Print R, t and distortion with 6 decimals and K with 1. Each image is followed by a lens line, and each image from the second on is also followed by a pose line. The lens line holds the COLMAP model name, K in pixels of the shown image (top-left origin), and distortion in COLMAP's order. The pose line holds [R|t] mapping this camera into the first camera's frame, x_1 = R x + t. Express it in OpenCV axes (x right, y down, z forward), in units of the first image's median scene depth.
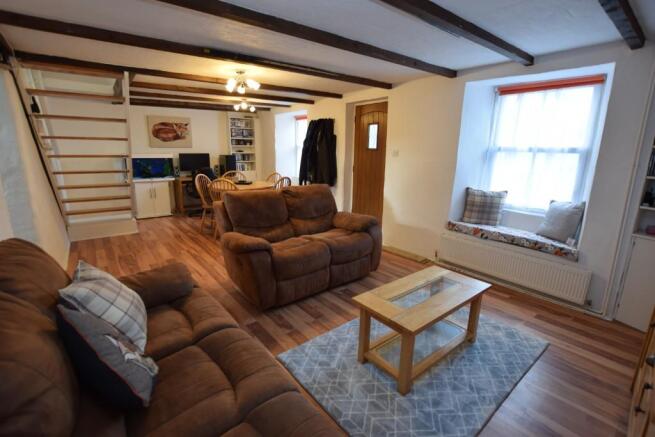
lens RADIAL K [[302.2, 0, 326.5], [0, 302.2, 217.3], [0, 0, 1]] dist [-0.016654, 0.000444]
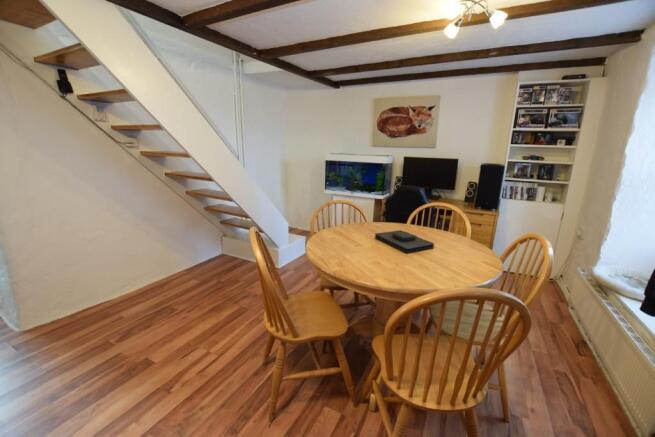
lens RADIAL K [[289.0, 0, 325.5], [0, 289.0, 215.7], [0, 0, 1]] dist [-0.027919, 0.001508]
pose [[0.408012, 0.213134, -0.887750, -0.015736], [-0.220893, 0.966525, 0.130523, -0.136406], [0.885851, 0.142843, 0.441434, 0.610152]]
